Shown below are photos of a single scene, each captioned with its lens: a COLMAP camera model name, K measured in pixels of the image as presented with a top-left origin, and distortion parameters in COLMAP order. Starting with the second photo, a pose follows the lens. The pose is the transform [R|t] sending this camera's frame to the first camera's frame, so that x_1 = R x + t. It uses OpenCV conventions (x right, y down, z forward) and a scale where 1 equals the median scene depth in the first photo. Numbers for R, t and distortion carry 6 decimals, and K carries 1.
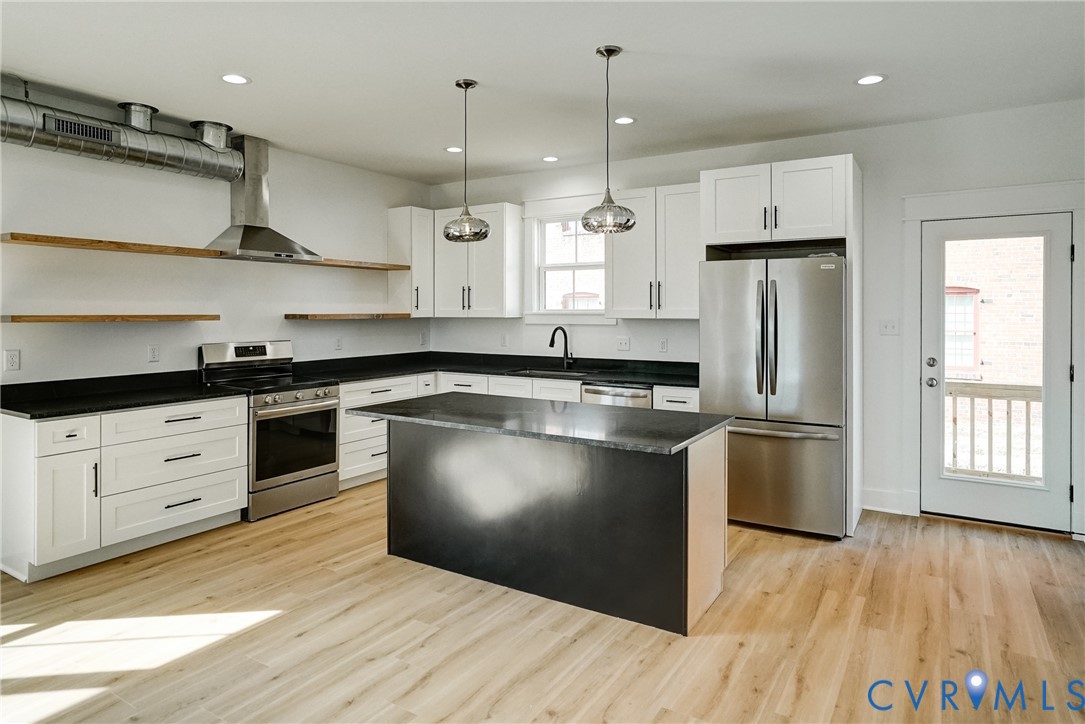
lens RADIAL K [[659.1, 0, 535.1], [0, 659.1, 312.5], [0, 0, 1]] dist [-0.026795, 0.023617]
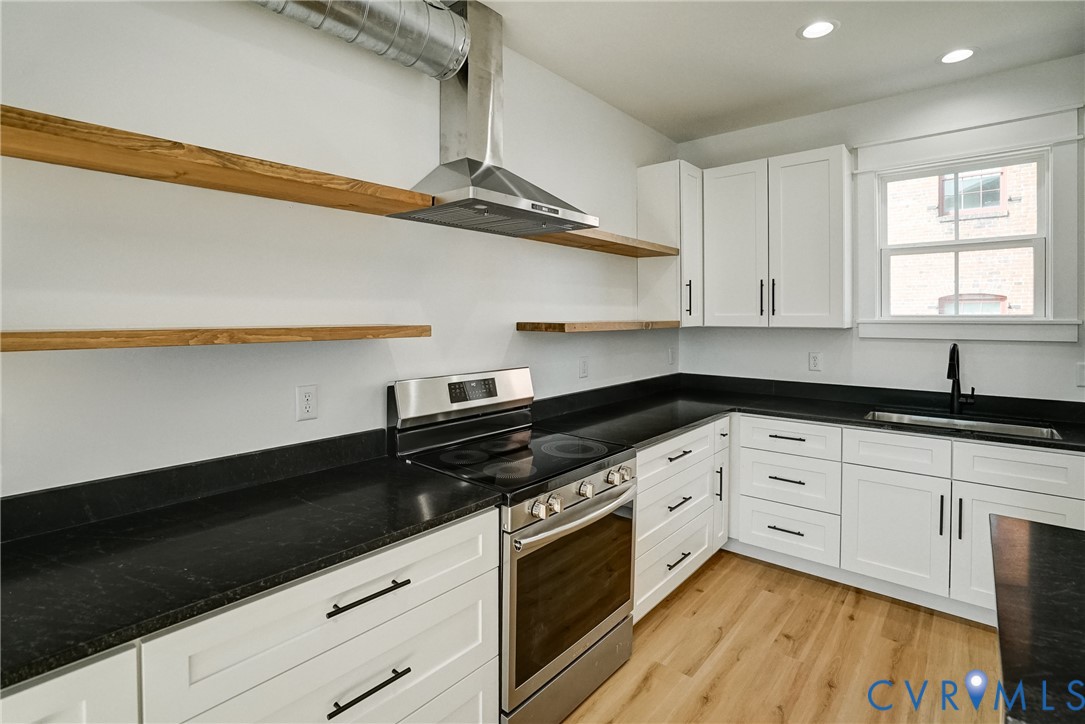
lens RADIAL K [[524.0, 0, 534.8], [0, 524.0, 318.6], [0, 0, 1]] dist [-0.048222, 0.015495]
pose [[0.989124, 0.001029, -0.147079, -0.322265], [-0.000667, 0.999997, 0.002514, -0.002583], [0.147081, -0.002389, 0.989122, 0.579308]]
